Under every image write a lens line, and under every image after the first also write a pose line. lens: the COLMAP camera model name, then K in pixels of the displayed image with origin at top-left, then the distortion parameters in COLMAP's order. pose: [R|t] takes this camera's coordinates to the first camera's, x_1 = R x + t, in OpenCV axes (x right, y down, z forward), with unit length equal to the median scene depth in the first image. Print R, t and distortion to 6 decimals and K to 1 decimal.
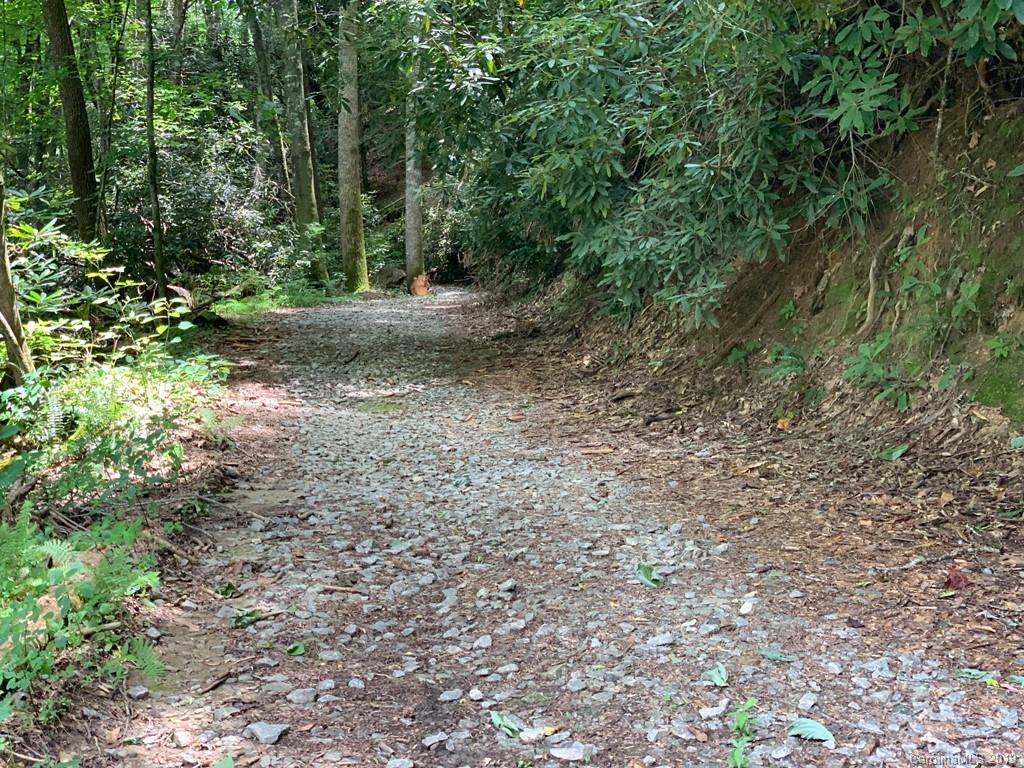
lens RADIAL K [[1573.1, 0, 513.5], [0, 1573.1, 382.2], [0, 0, 1]] dist [0.090437, 0.000000]
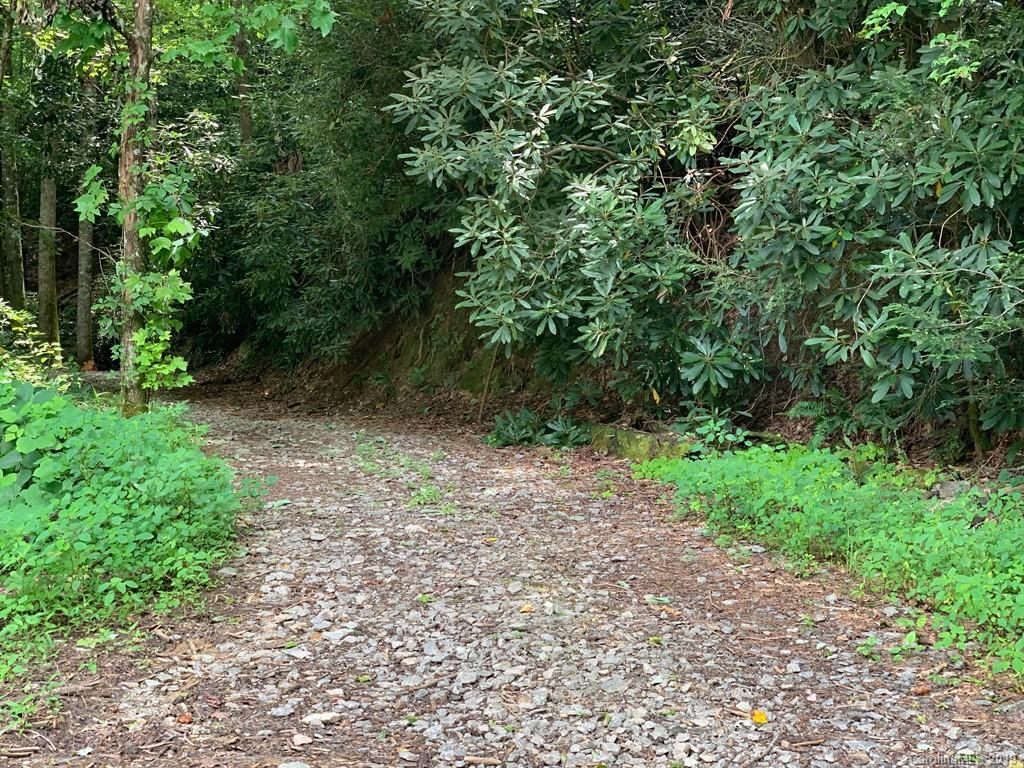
lens RADIAL K [[1573.1, 0, 511.0], [0, 1573.1, 382.2], [0, 0, 1]] dist [0.090437, 0.000000]
pose [[0.970310, 0.015208, 0.241386, -0.138009], [0.001652, 0.997581, -0.069490, 0.119776], [-0.241859, 0.067825, 0.967938, -0.902105]]
